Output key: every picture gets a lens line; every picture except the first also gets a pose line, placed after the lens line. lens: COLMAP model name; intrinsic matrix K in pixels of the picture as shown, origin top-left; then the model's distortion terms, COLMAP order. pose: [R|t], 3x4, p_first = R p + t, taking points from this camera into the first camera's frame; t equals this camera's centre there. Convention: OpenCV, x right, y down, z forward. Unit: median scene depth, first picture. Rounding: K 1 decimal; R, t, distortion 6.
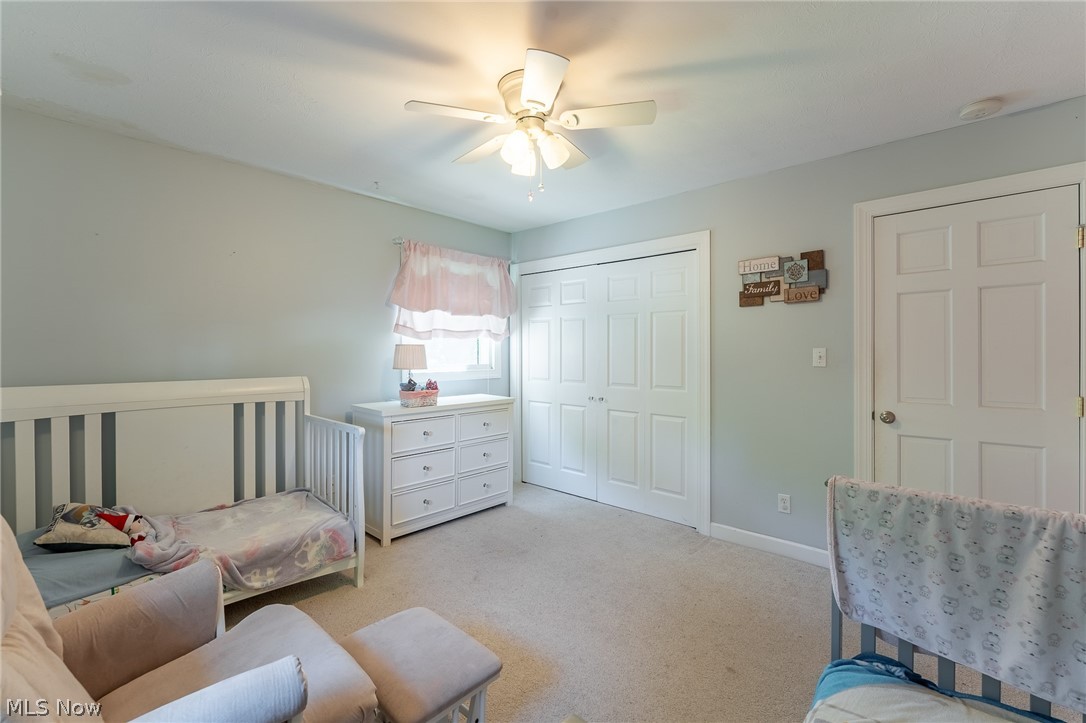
lens RADIAL K [[481.7, 0, 542.7], [0, 481.7, 356.6], [0, 0, 1]] dist [0.000721, 0.000113]
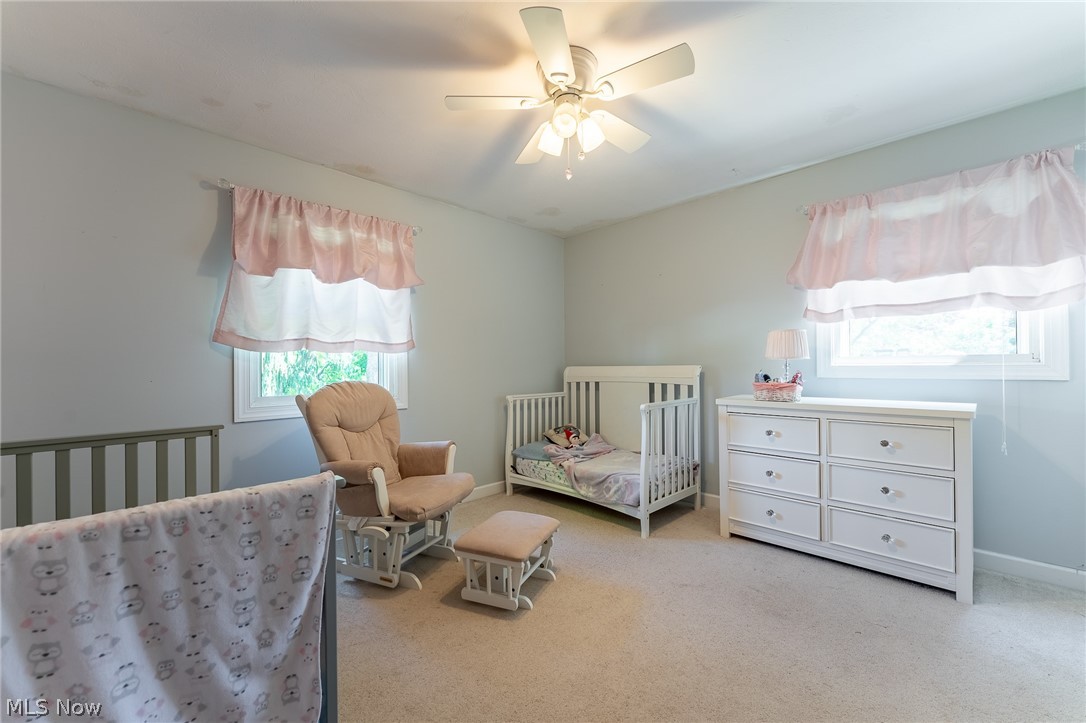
lens RADIAL K [[454.6, 0, 543.4], [0, 454.6, 364.3], [0, 0, 1]] dist [-0.000106, 0.001212]
pose [[-0.072754, -0.004578, -0.997339, 0.558701], [-0.004301, 0.999982, -0.004277, 0.040563], [0.997341, 0.003978, -0.072772, 0.615915]]
